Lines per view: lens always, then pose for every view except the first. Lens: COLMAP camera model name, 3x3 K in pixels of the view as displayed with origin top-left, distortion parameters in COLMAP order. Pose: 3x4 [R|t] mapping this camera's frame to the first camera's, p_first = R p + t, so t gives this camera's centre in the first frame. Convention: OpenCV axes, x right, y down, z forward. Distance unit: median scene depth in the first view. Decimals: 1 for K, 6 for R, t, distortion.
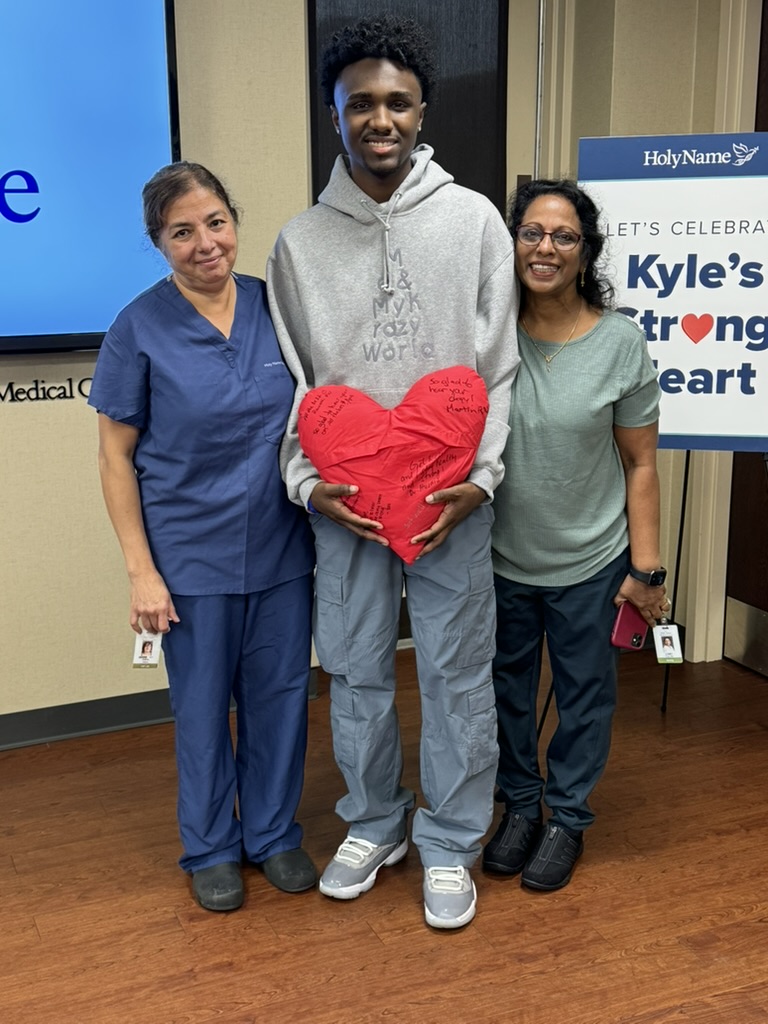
lens RADIAL K [[1363.8, 0, 383.1], [0, 1363.8, 515.7], [0, 0, 1]] dist [0.264143, -0.744158]
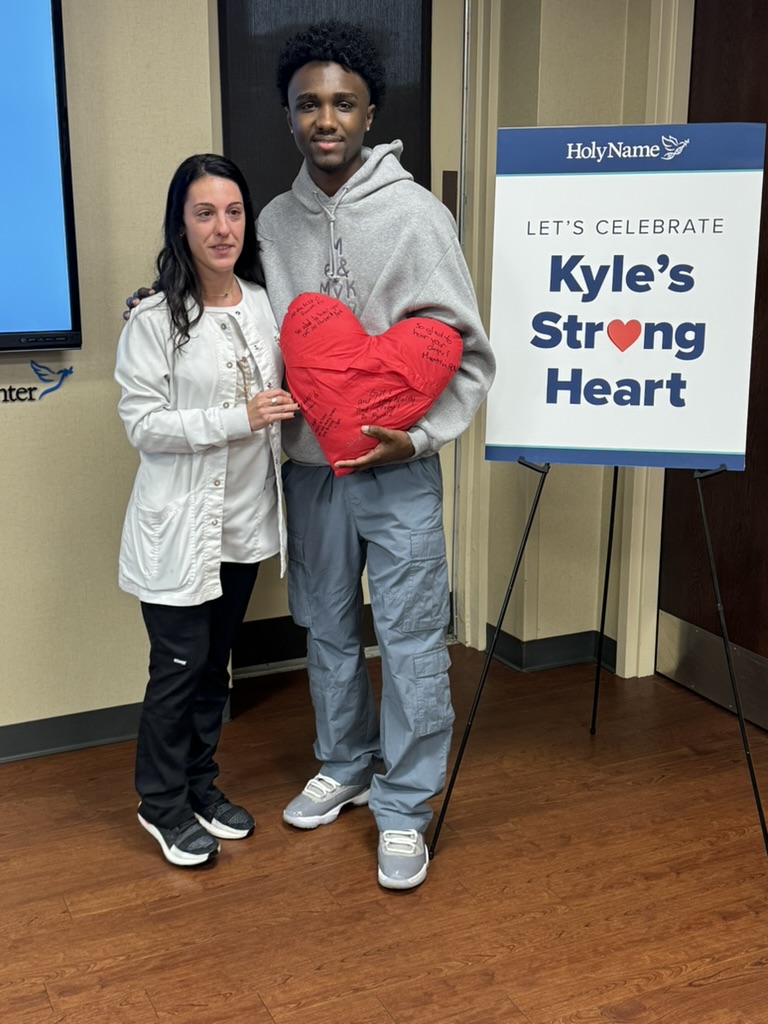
lens RADIAL K [[1321.9, 0, 384.6], [0, 1321.9, 509.0], [0, 0, 1]] dist [0.243494, -0.671785]
pose [[0.999331, 0.000132, 0.036561, 0.033911], [-0.000225, 0.999997, 0.002539, -0.021150], [-0.036561, -0.002546, 0.999328, 0.110487]]
